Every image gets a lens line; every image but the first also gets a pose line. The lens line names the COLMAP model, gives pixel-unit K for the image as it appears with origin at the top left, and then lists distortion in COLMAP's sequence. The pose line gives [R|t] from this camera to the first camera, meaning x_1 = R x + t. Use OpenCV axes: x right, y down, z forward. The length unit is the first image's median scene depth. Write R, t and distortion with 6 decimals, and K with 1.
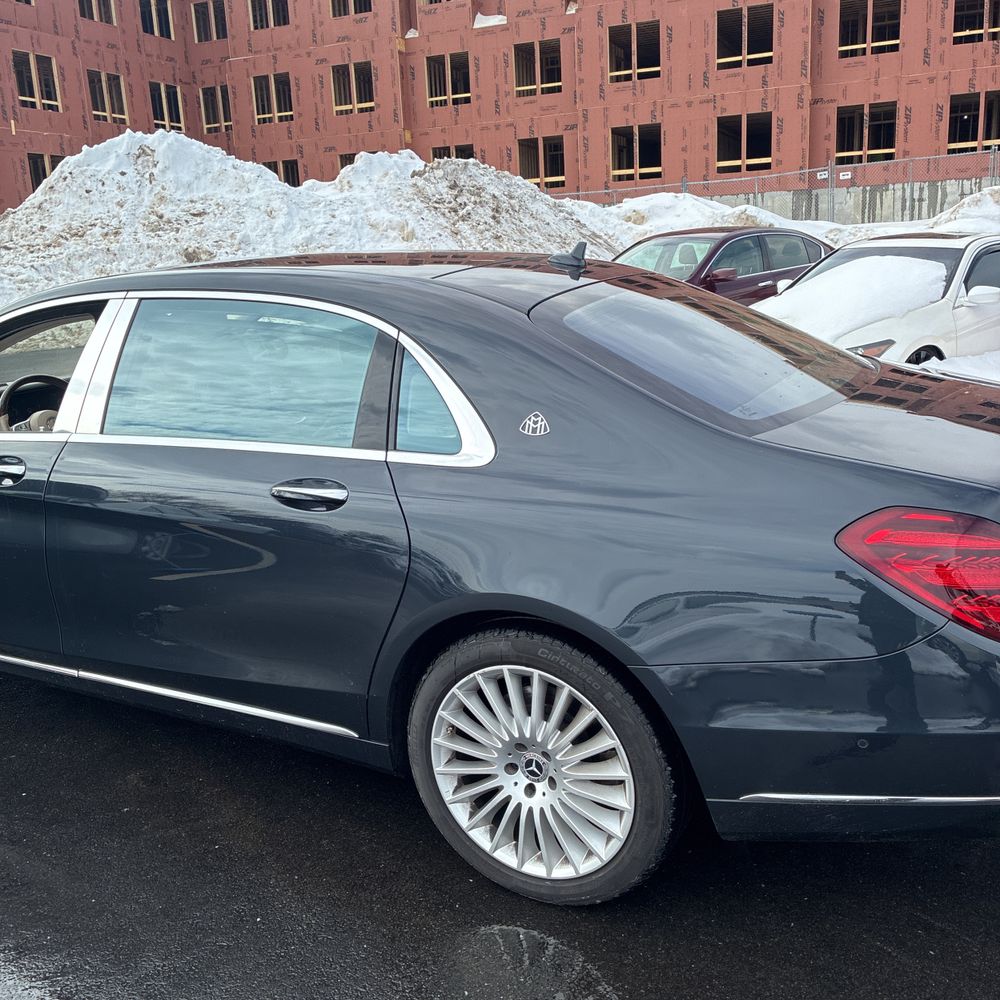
lens RADIAL K [[1006.1, 0, 497.8], [0, 1006.1, 483.1], [0, 0, 1]] dist [0.013859, 0.000000]
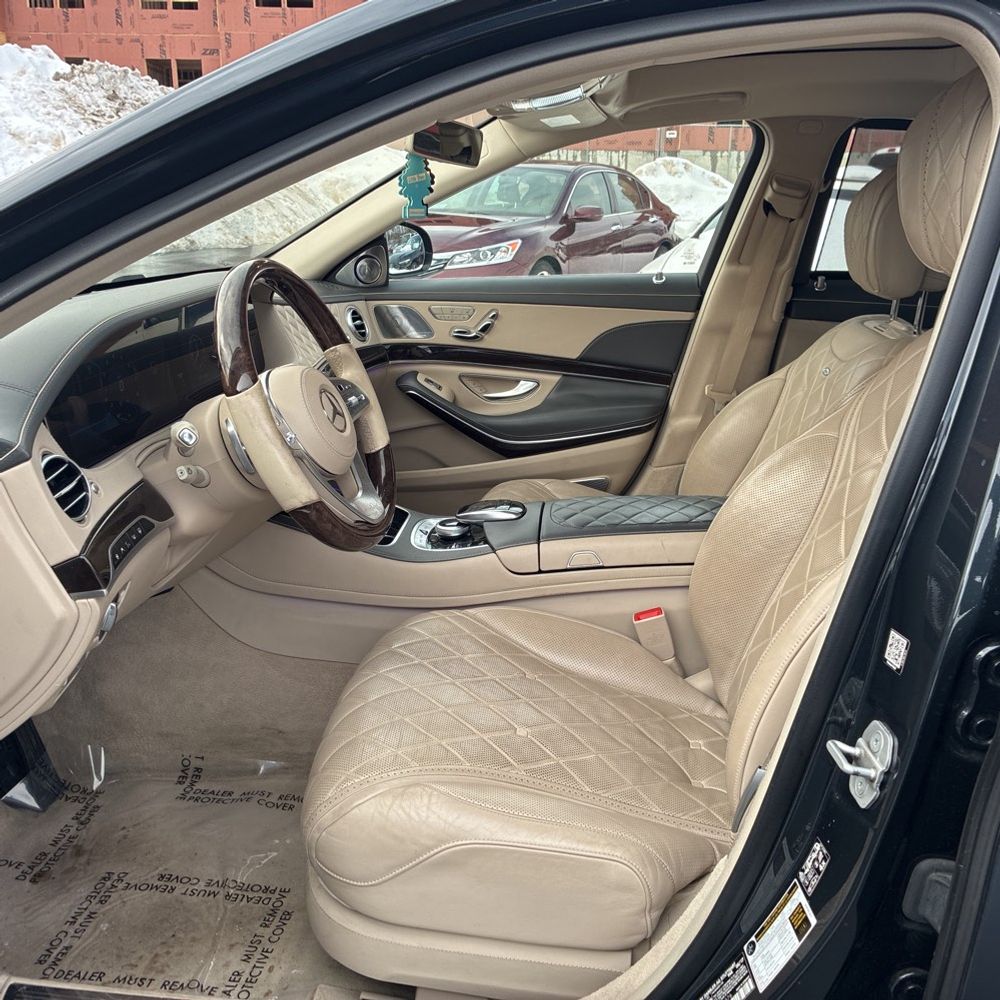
lens RADIAL K [[1006.1, 0, 491.1], [0, 1006.1, 493.3], [0, 0, 1]] dist [0.013859, 0.000000]
pose [[0.921548, -0.040506, 0.386146, -0.082664], [0.022507, 0.998444, 0.051021, -0.005390], [-0.387612, -0.038327, 0.921025, 0.094560]]
